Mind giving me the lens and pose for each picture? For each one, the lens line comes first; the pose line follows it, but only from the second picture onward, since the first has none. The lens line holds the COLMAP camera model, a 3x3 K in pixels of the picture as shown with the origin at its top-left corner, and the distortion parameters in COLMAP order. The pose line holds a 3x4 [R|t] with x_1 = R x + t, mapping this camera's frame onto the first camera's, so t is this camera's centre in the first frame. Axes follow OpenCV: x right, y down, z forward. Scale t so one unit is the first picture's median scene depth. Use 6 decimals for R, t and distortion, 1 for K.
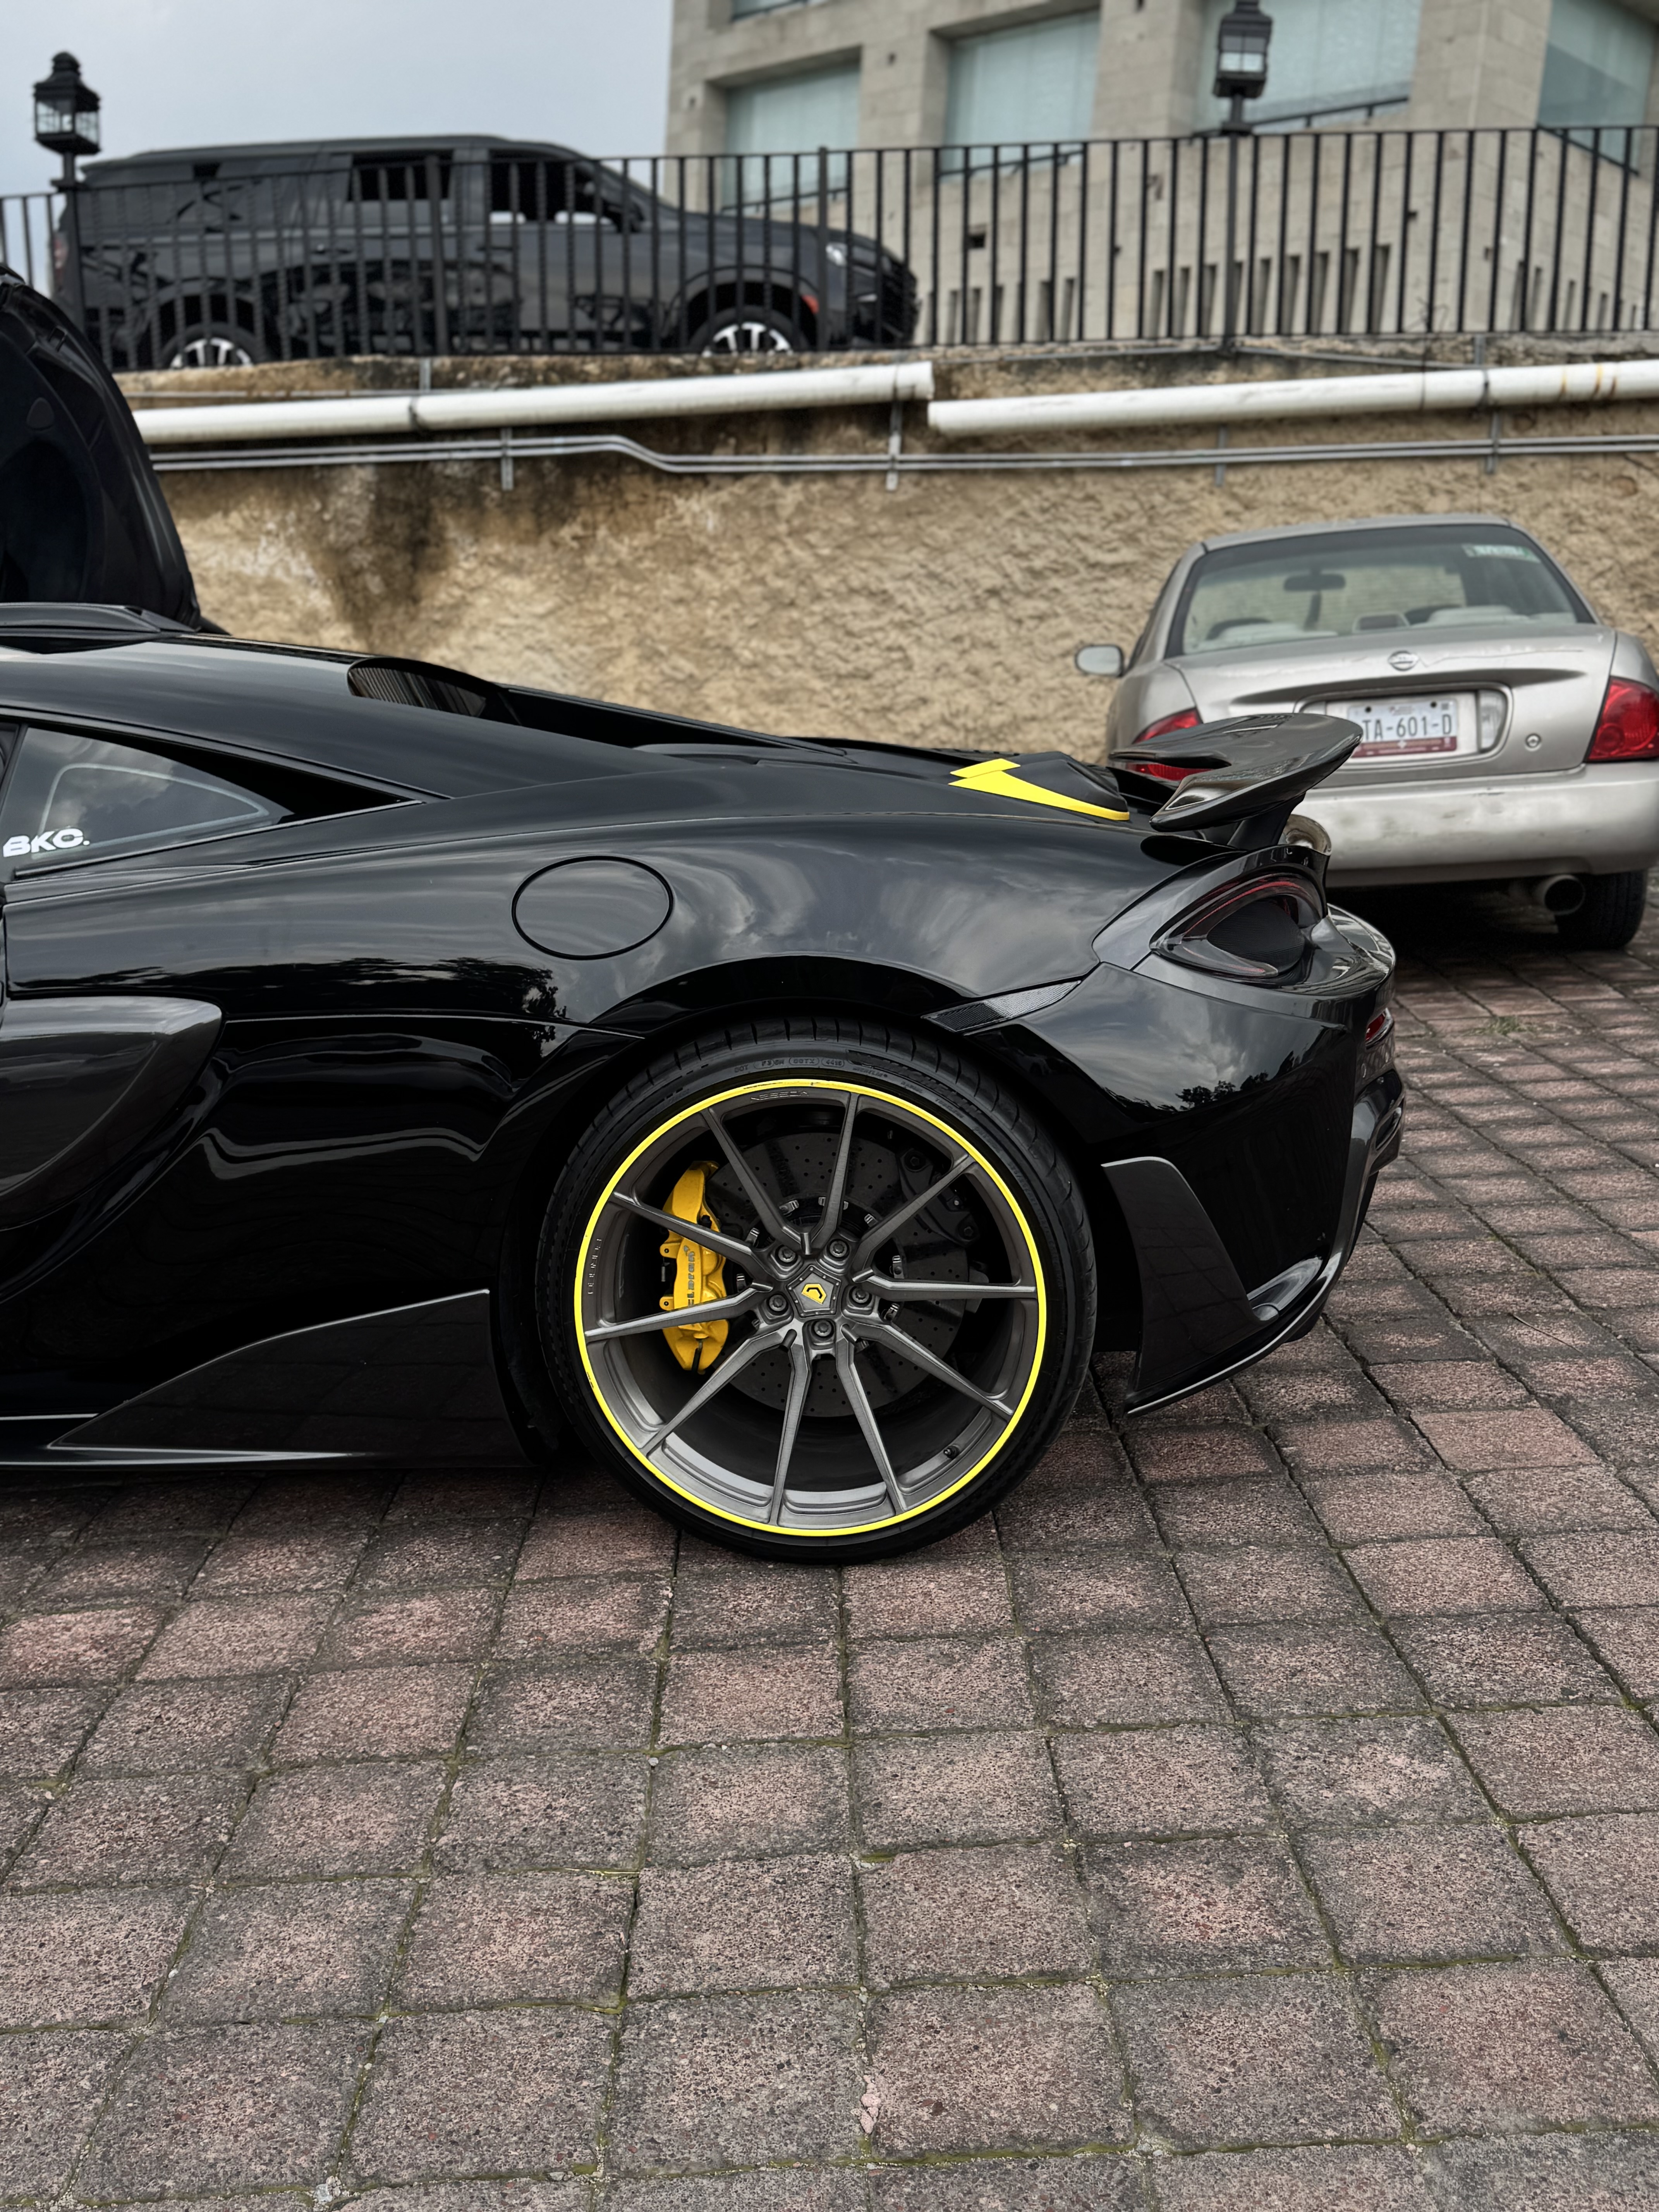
lens RADIAL K [[2028.8, 0, 839.9], [0, 2028.8, 1114.5], [0, 0, 1]] dist [0.206099, -0.493217]
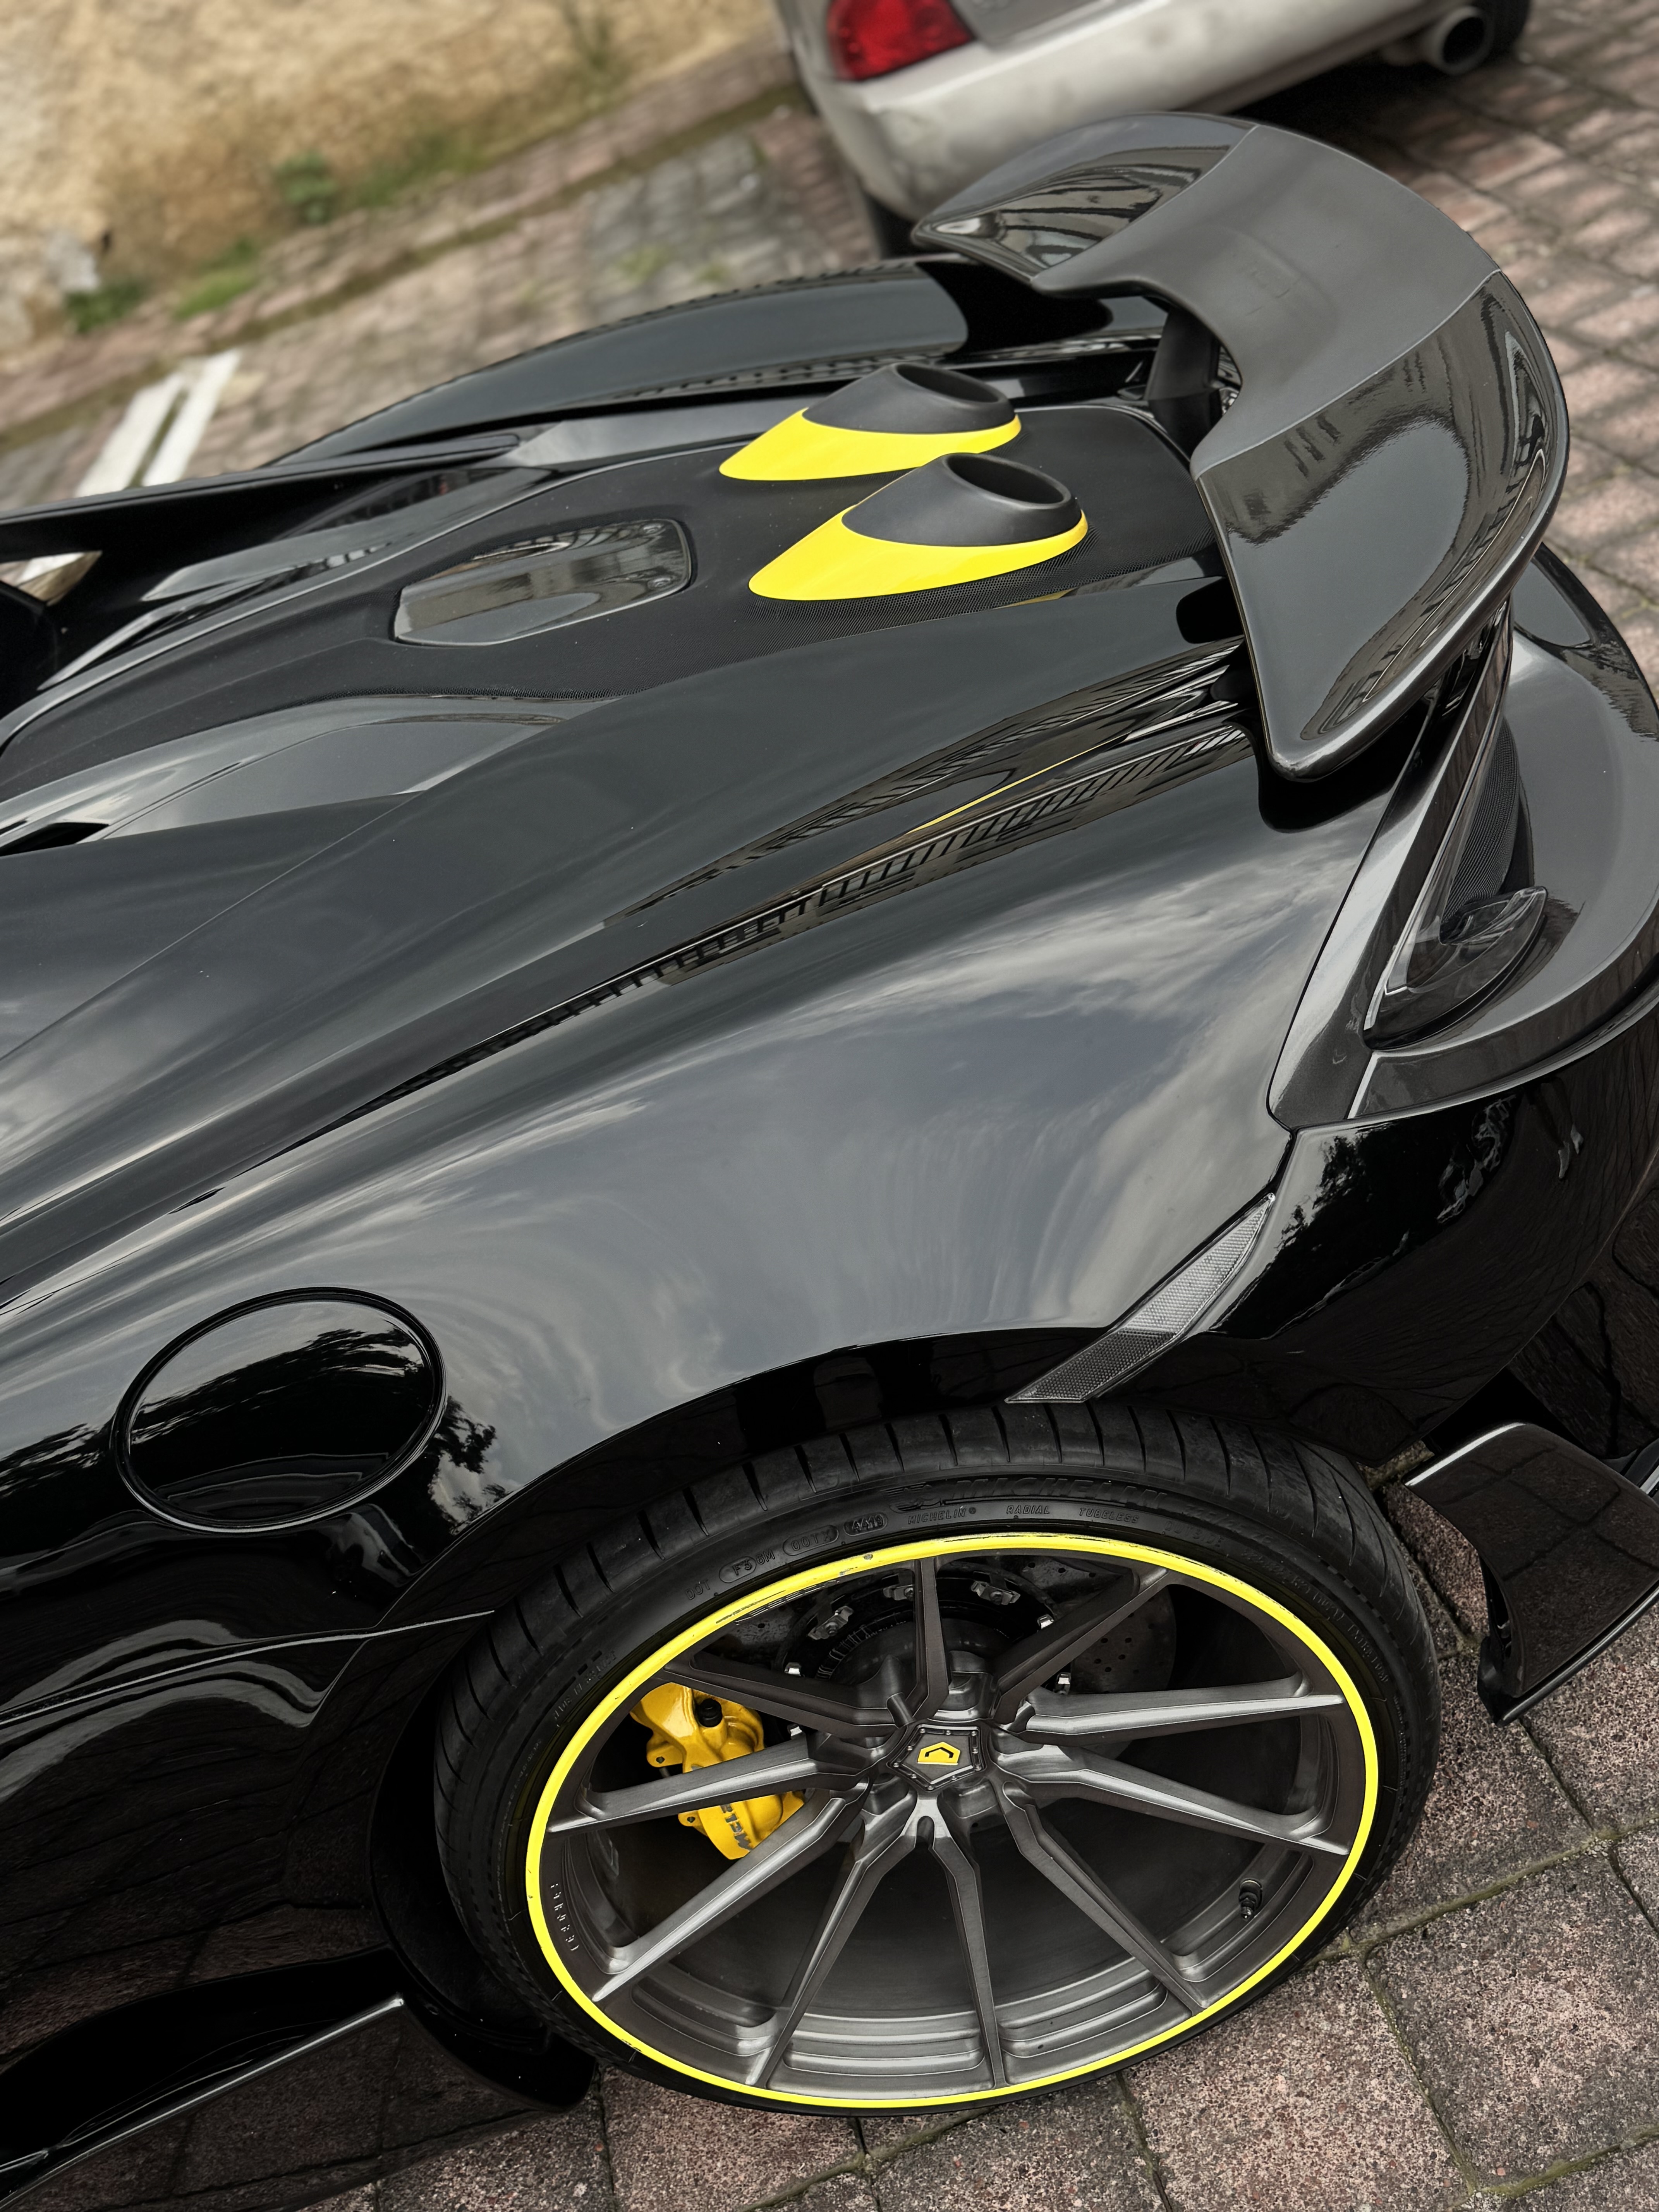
lens RADIAL K [[1999.1, 0, 829.5], [0, 1999.1, 1106.0], [0, 0, 1]] dist [0.099214, -0.135456]
pose [[0.932244, -0.361830, 0.000553, 0.006032], [0.334402, 0.862157, 0.380605, -0.073028], [-0.138191, -0.354631, 0.924738, 0.138602]]
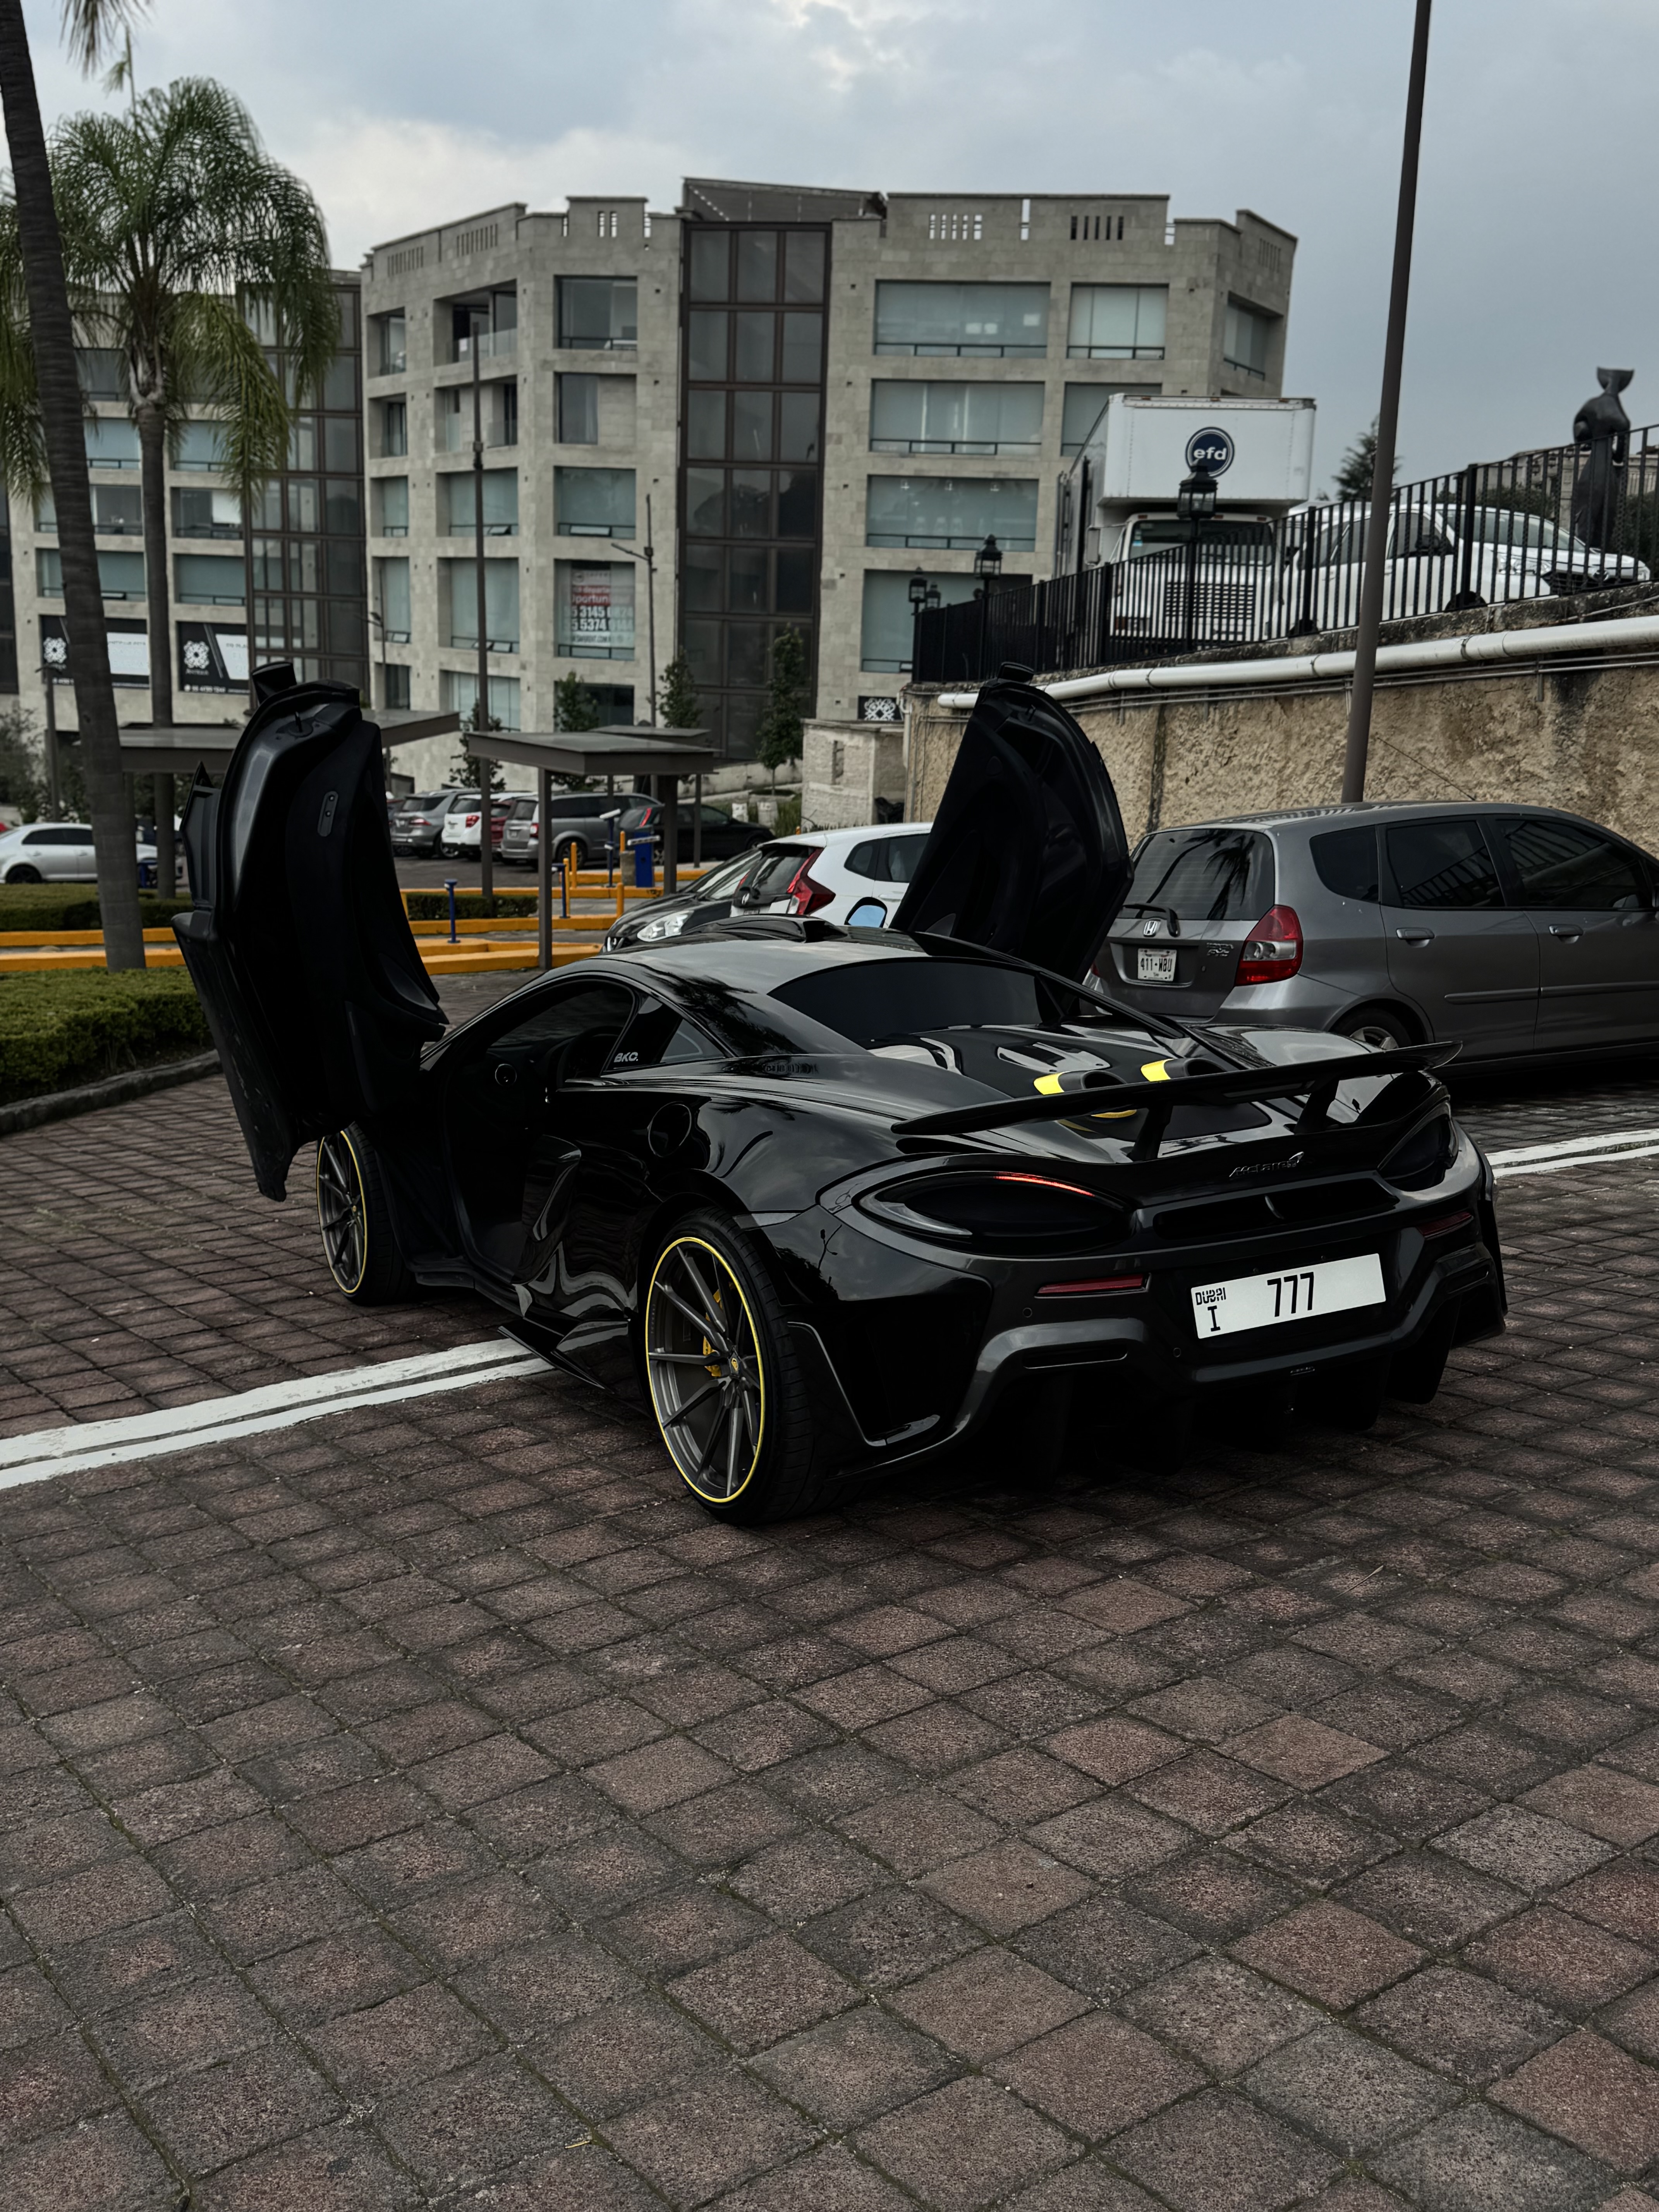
lens RADIAL K [[2028.8, 0, 839.9], [0, 2028.8, 1114.5], [0, 0, 1]] dist [0.206099, -0.493217]
pose [[0.578155, 0.136740, -0.804387, 0.332032], [-0.165798, 0.984978, 0.048271, -0.051724], [0.798904, 0.105458, 0.592141, 0.004087]]
